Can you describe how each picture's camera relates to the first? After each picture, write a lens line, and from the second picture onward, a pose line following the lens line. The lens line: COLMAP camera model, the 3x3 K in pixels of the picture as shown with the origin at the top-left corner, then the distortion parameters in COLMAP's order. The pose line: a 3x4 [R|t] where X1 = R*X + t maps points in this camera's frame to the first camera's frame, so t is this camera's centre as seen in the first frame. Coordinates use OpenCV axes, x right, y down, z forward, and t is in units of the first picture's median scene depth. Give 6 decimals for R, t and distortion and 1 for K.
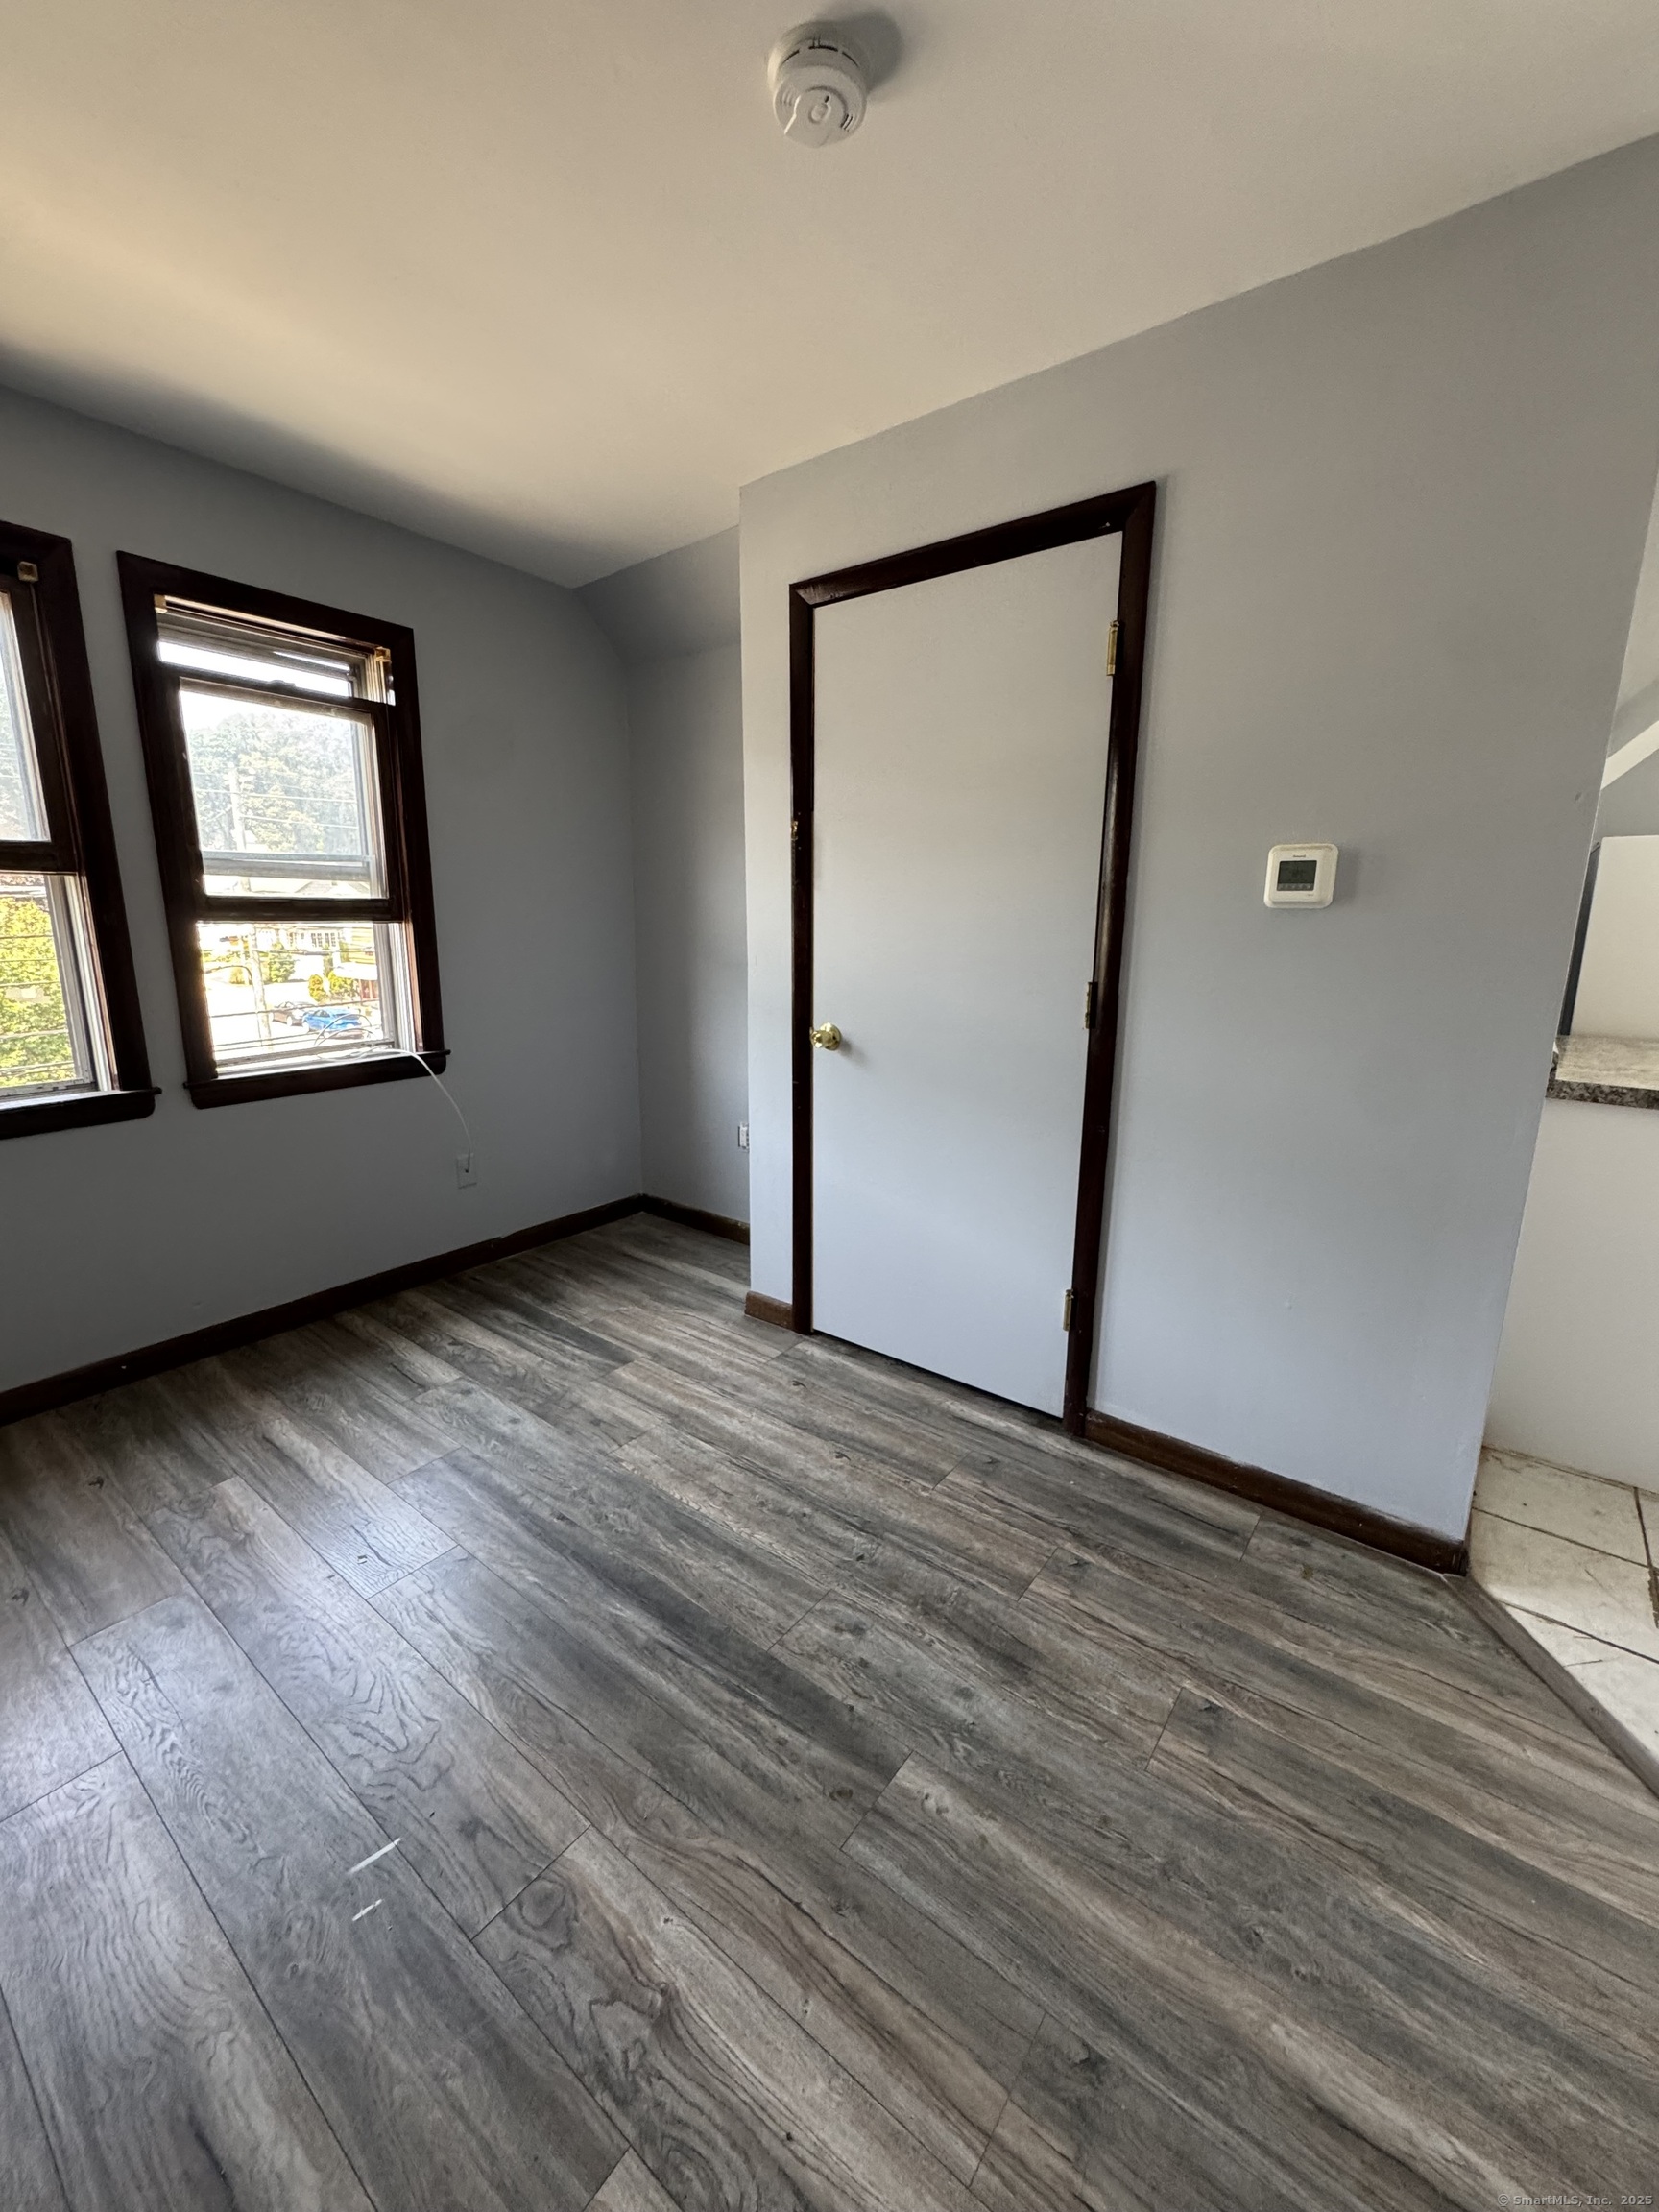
lens RADIAL K [[884.4, 0, 833.1], [0, 884.4, 1105.1], [0, 0, 1]] dist [-0.003045, 0.000498]
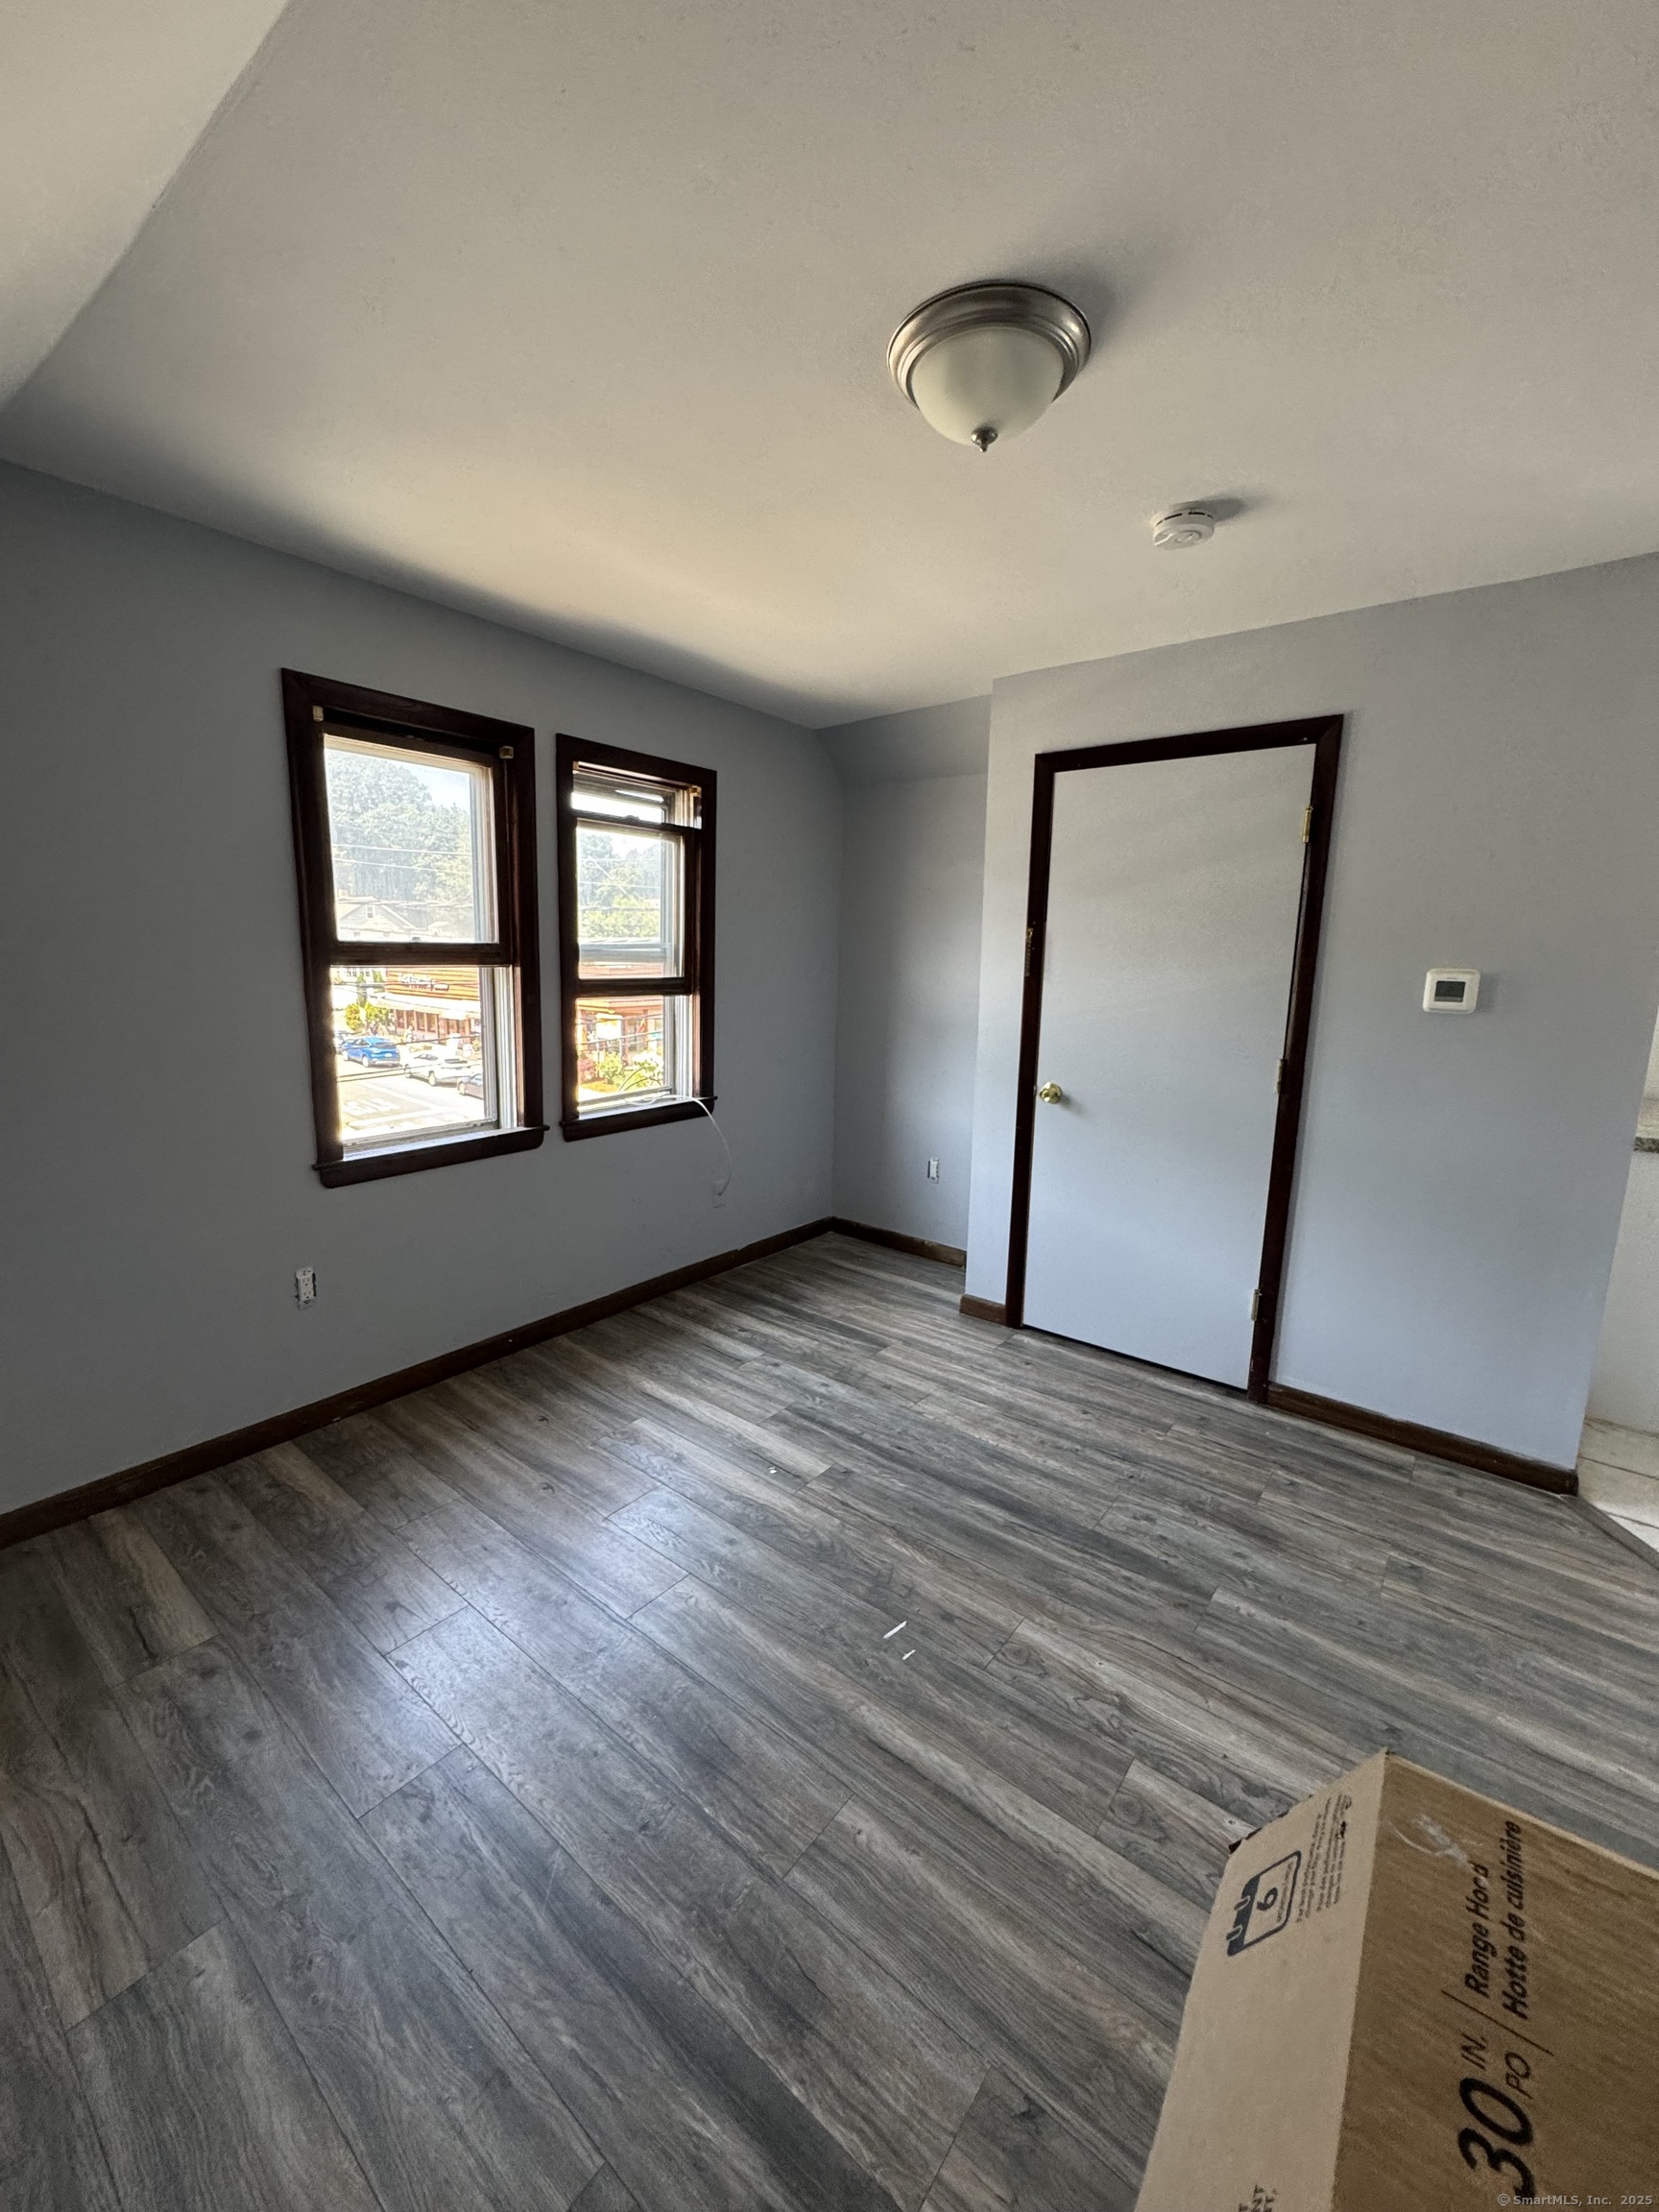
lens RADIAL K [[884.4, 0, 831.5], [0, 884.4, 1106.6], [0, 0, 1]] dist [-0.003045, 0.000498]
pose [[0.999816, 0.014222, -0.012893, -0.372173], [-0.014683, 0.999228, -0.036426, -0.006885], [0.012365, 0.036608, 0.999253, -0.352314]]
